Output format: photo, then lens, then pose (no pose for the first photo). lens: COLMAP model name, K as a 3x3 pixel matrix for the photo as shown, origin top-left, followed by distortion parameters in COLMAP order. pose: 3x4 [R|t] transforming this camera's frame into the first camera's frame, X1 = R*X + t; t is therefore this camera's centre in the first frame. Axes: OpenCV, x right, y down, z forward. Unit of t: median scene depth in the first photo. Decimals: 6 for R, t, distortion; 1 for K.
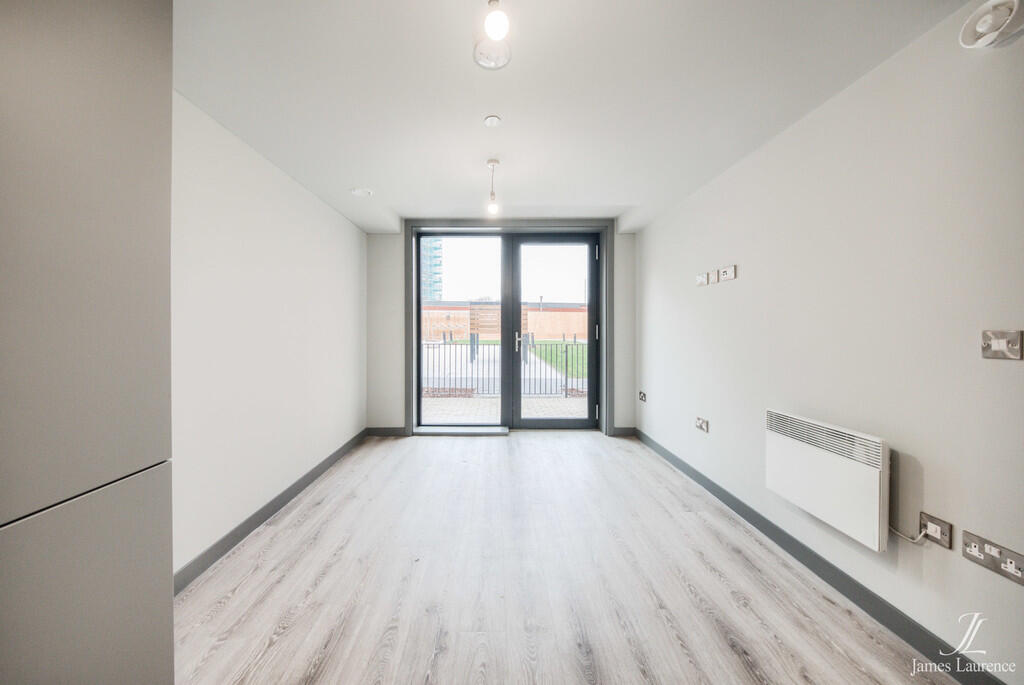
lens RADIAL K [[361.3, 0, 508.5], [0, 361.3, 333.8], [0, 0, 1]] dist [-0.018172, 0.000002]
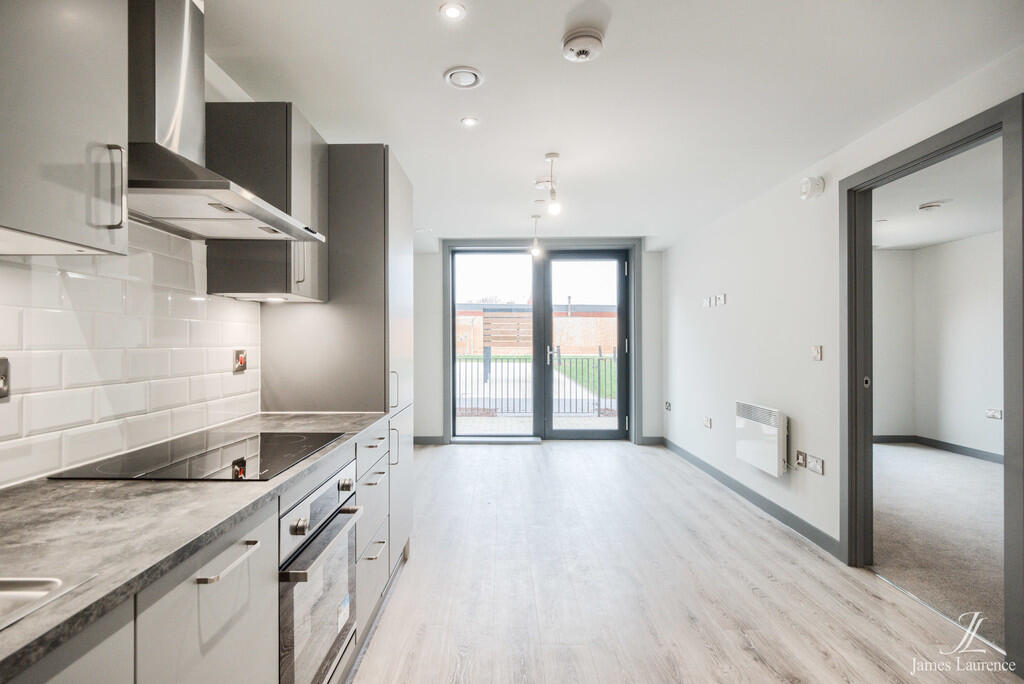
lens RADIAL K [[482.7, 0, 510.3], [0, 482.7, 341.2], [0, 0, 1]] dist [-0.004645, -0.000249]
pose [[0.999514, -0.002326, -0.031093, -0.042852], [0.001937, 0.999920, -0.012534, -0.000848], [0.031120, 0.012468, 0.999438, -0.384010]]
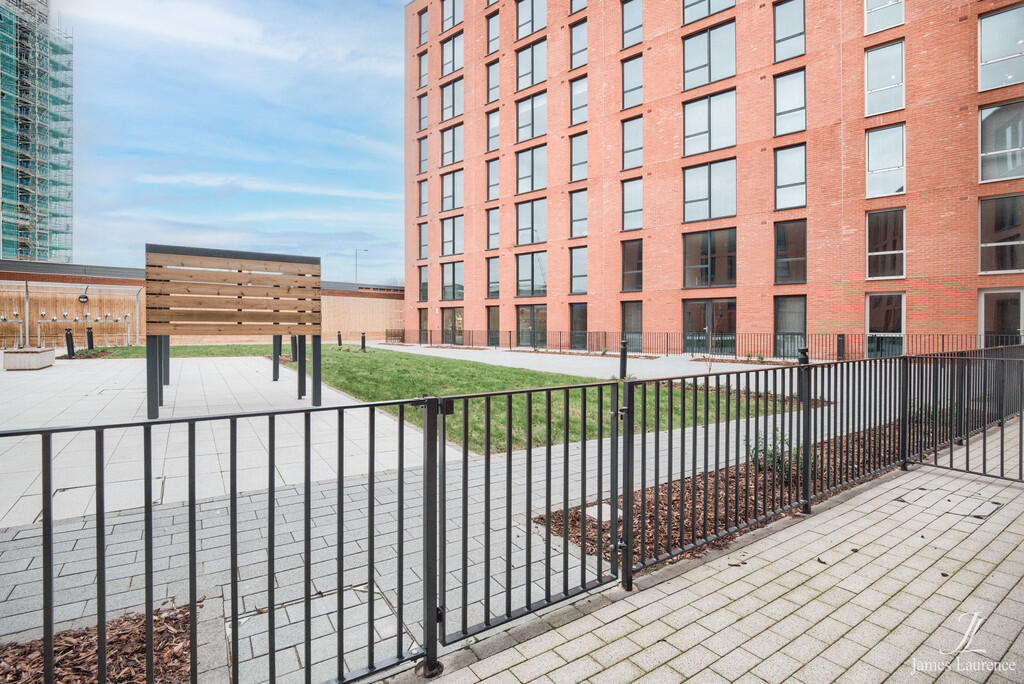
lens RADIAL K [[482.7, 0, 516.2], [0, 482.7, 331.2], [0, 0, 1]] dist [-0.004645, -0.000249]
pose [[0.847601, -0.001134, 0.530633, -0.195258], [0.001228, 0.999999, 0.000175, -0.020073], [-0.530633, 0.000503, 0.847602, 1.579117]]
